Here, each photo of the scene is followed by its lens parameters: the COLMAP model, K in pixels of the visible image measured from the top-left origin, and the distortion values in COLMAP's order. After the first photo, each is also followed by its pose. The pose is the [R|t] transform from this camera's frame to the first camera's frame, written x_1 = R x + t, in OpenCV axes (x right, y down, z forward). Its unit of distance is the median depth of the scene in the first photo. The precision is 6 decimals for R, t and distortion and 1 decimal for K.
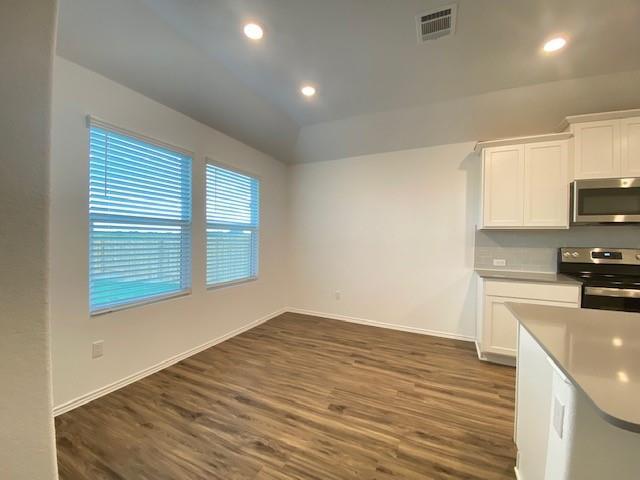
lens RADIAL K [[258.9, 0, 320.2], [0, 258.9, 239.0], [0, 0, 1]] dist [-0.003315, -0.005586]
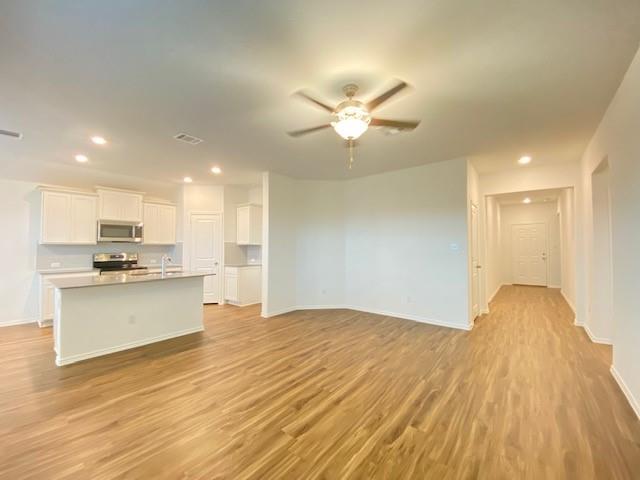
lens RADIAL K [[258.9, 0, 323.2], [0, 258.9, 243.7], [0, 0, 1]] dist [-0.003315, -0.005586]
pose [[0.208605, 0.002531, 0.977997, -0.573171], [0.018579, 0.999806, -0.006550, 0.003339], [-0.977823, 0.019537, 0.208518, -1.074652]]
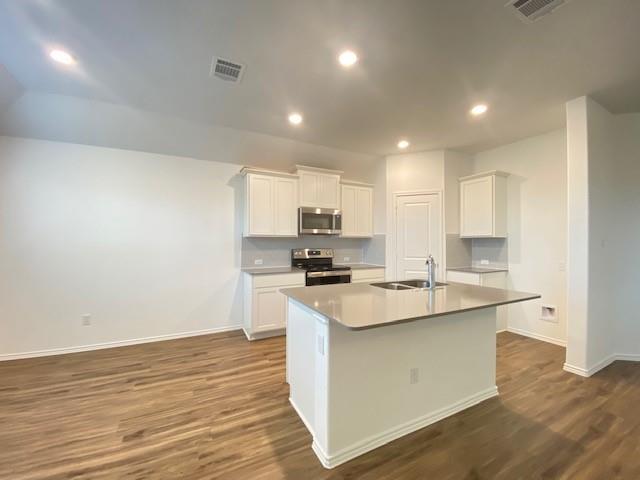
lens RADIAL K [[258.9, 0, 316.9], [0, 258.9, 232.2], [0, 0, 1]] dist [-0.003315, -0.005586]
pose [[0.614721, 0.020306, 0.788483, -0.192522], [0.016087, 0.999138, -0.038272, -0.006078], [-0.788581, 0.036211, 0.613864, -0.051960]]
